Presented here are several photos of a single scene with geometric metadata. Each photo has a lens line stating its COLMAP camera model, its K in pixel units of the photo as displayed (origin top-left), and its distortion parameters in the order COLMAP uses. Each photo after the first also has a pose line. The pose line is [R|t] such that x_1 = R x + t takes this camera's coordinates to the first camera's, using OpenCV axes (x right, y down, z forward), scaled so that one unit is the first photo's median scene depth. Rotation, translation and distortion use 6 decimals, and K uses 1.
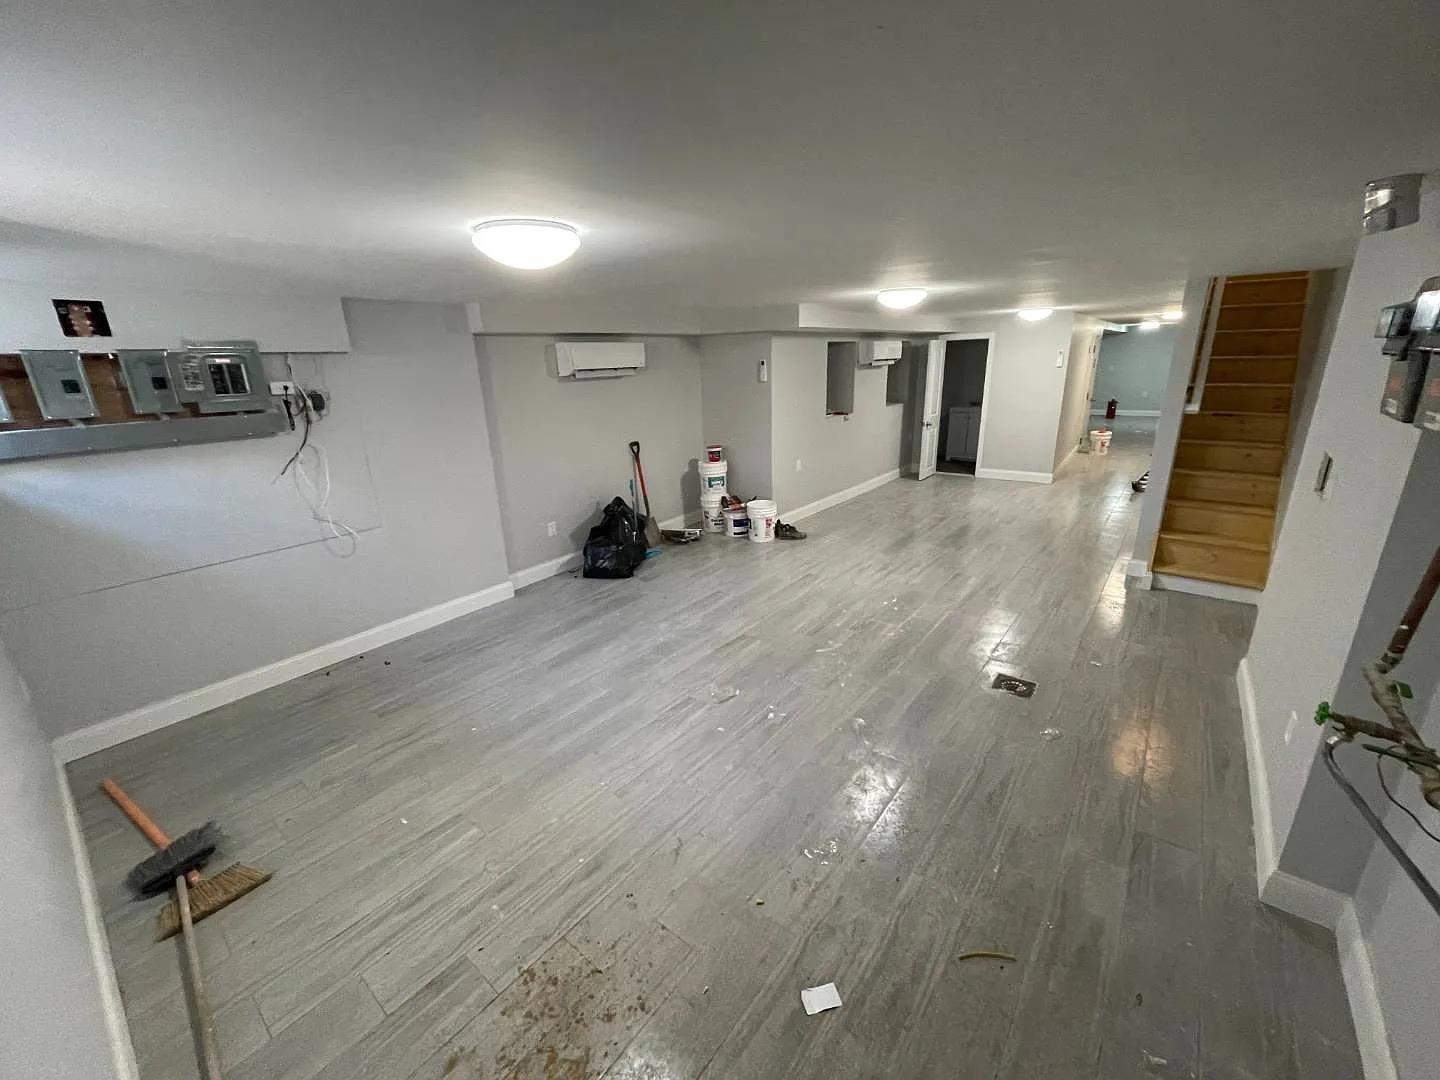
lens RADIAL K [[581.1, 0, 720.0], [0, 581.1, 540.0], [0, 0, 1]] dist [-0.001961, -0.000222]
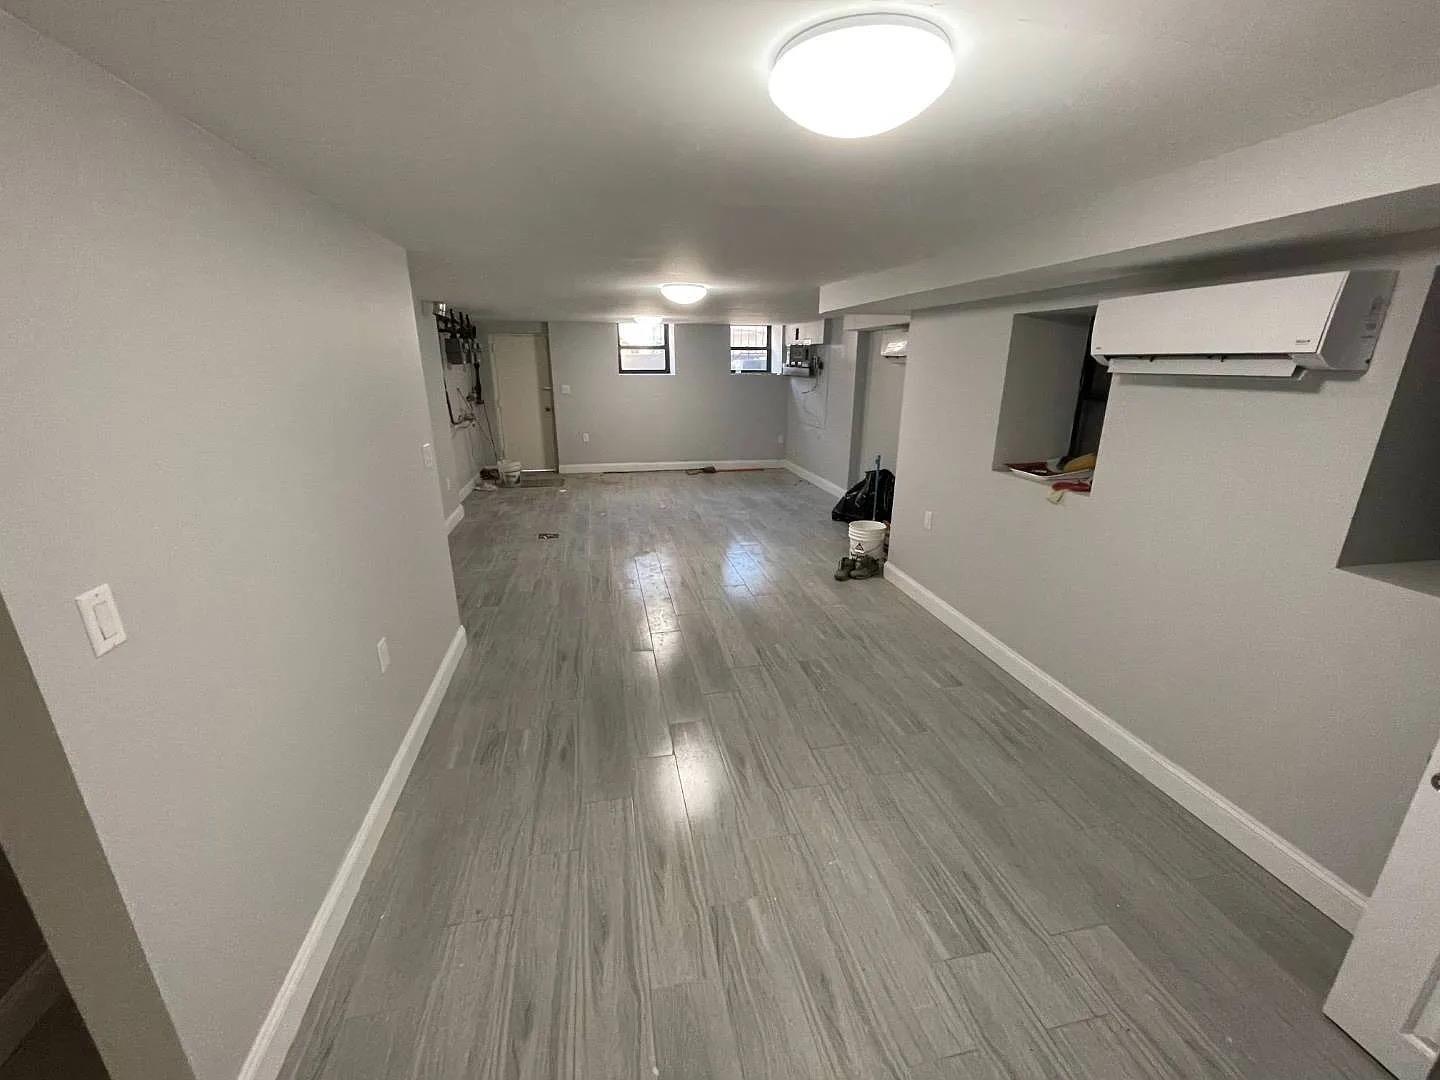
lens RADIAL K [[580.8, 0, 720.0], [0, 580.8, 540.0], [0, 0, 1]] dist [0.000976, -0.000092]
pose [[-0.640799, 0.252334, -0.725055, 0.990260], [-0.214555, 0.847943, 0.484725, -0.486468], [0.737118, 0.466176, -0.489222, 1.533350]]
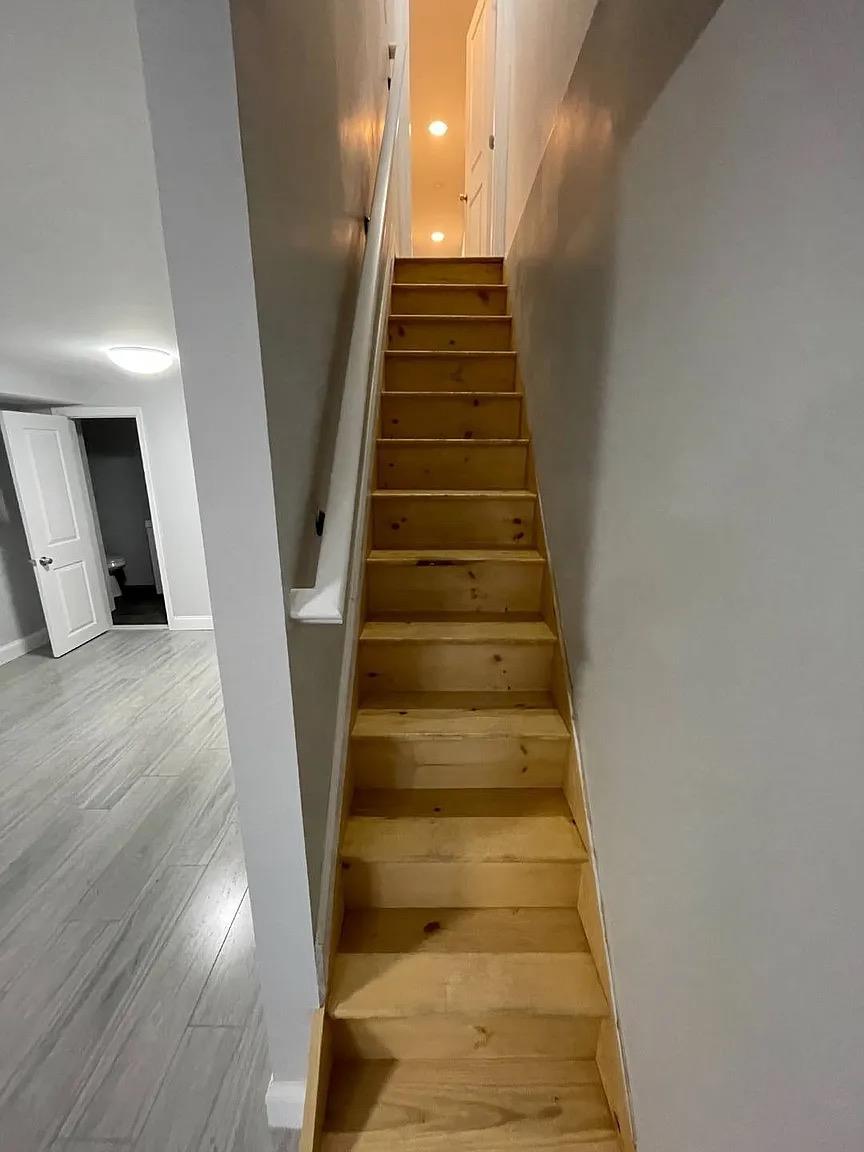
lens RADIAL K [[456.1, 0, 432.0], [0, 456.1, 576.0], [0, 0, 1]] dist [-0.000251, -0.000013]
pose [[0.790158, -0.128985, 0.599177, 0.661909], [0.165891, 0.986123, -0.006483, -0.206583], [-0.590026, 0.104520, 0.800590, 0.733109]]
